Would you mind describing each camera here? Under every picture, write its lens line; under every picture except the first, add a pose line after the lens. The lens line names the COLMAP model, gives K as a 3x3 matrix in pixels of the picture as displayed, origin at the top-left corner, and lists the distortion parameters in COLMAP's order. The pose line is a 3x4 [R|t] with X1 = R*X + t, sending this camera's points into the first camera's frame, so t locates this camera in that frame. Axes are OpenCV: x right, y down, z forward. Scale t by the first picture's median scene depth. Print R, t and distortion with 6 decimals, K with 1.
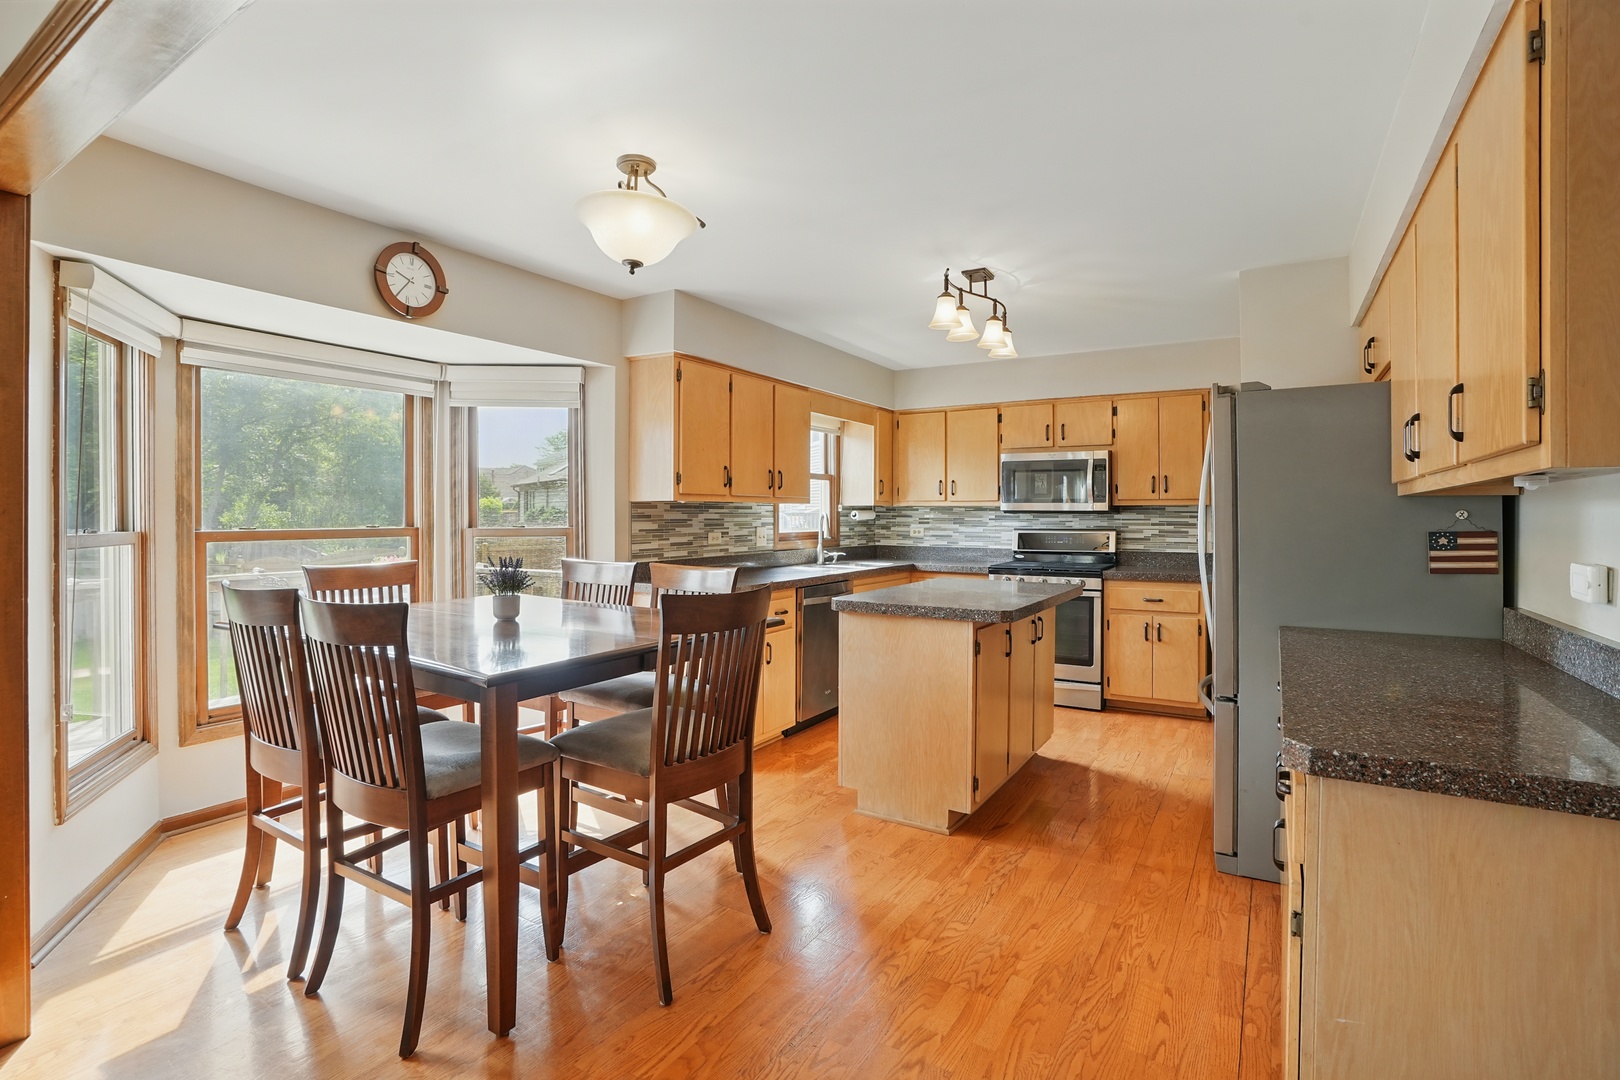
lens RADIAL K [[737.2, 0, 800.9], [0, 737.2, 526.9], [0, 0, 1]] dist [-0.004903, 0.000067]
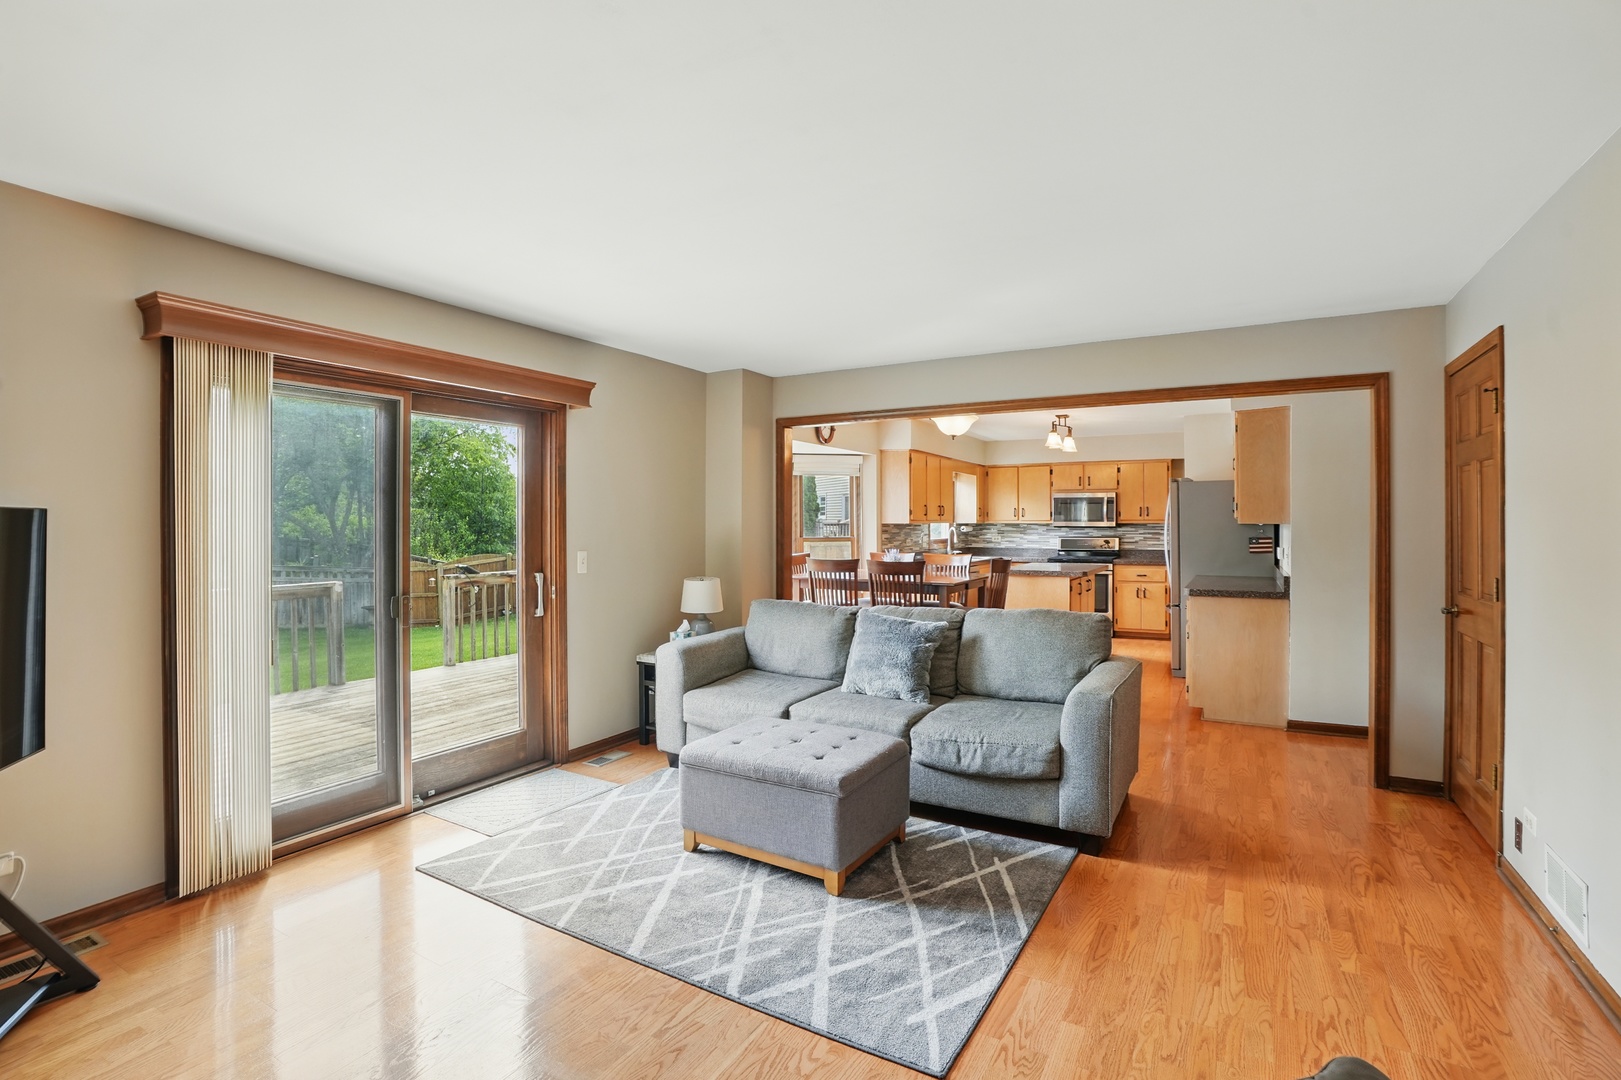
lens RADIAL K [[737.6, 0, 815.2], [0, 737.6, 534.3], [0, 0, 1]] dist [-0.004903, 0.000067]
pose [[0.998816, -0.002824, 0.048567, -0.400803], [0.002883, 0.999995, -0.001153, -0.002995], [-0.048563, 0.001292, 0.998819, -0.755992]]
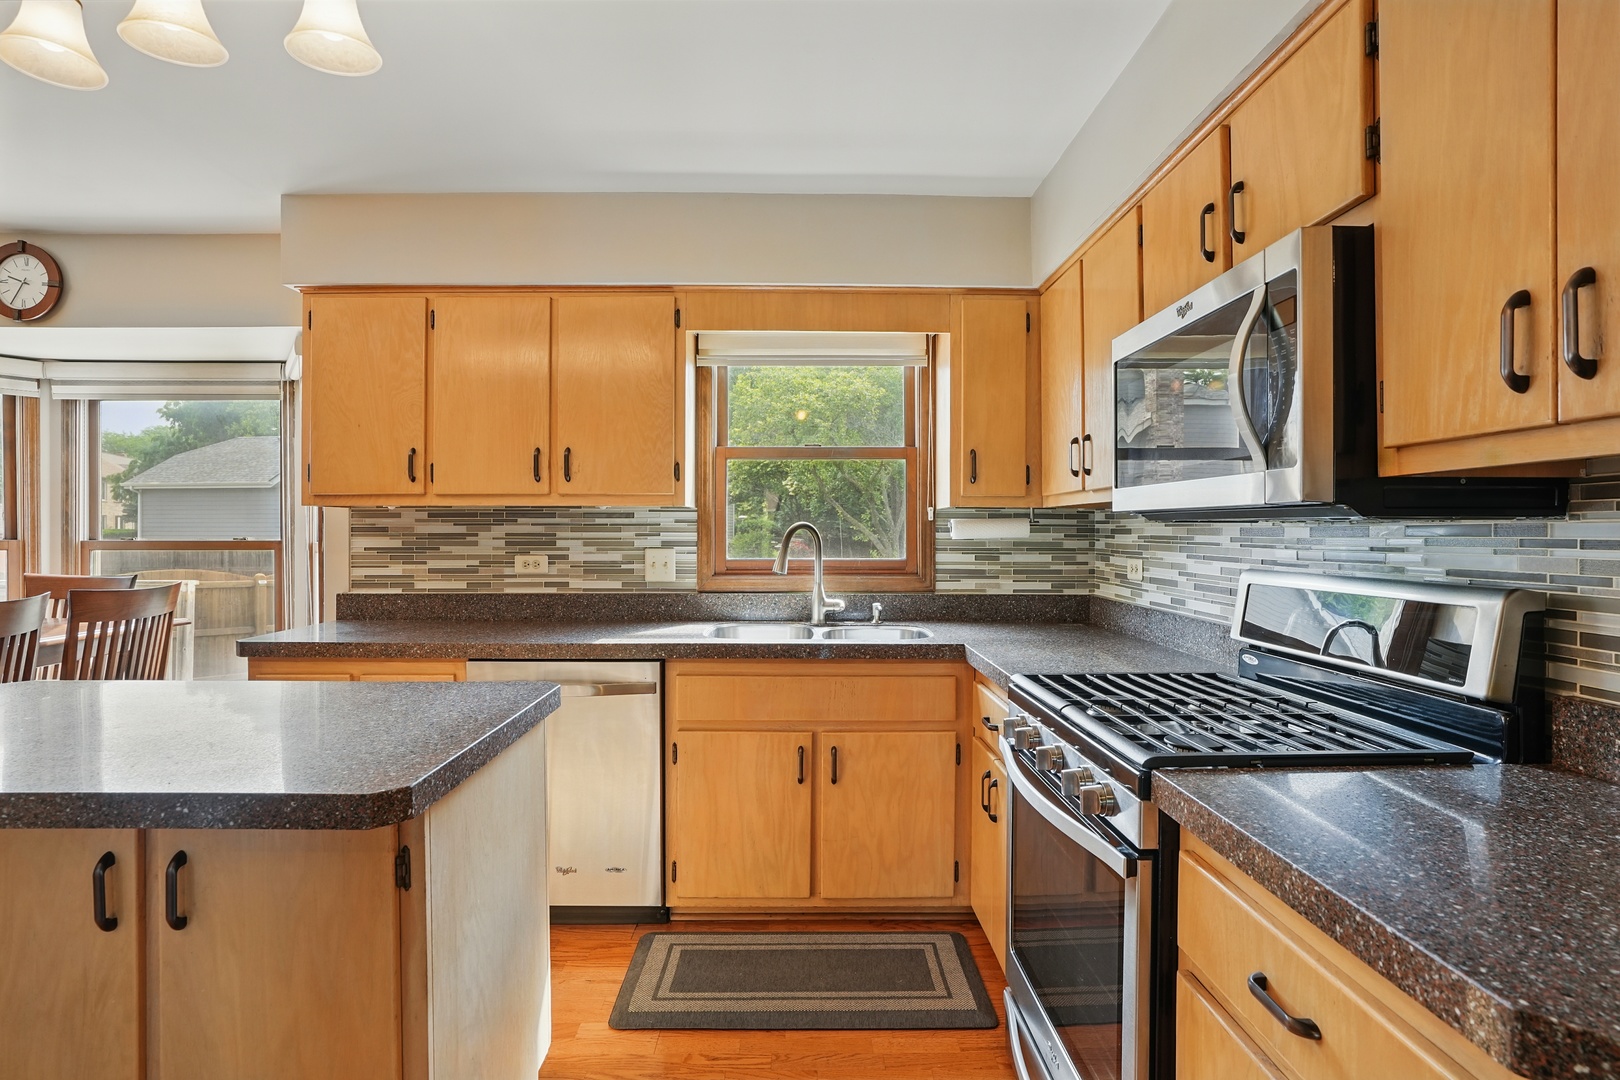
lens RADIAL K [[831.1, 0, 806.9], [0, 831.1, 535.2], [0, 0, 1]] dist [0.007164, 0.001263]
pose [[0.547309, 0.001729, -0.836929, 0.556026], [-0.016549, 0.999825, -0.008756, -0.006639], [0.836767, 0.018642, 0.547241, 0.741887]]
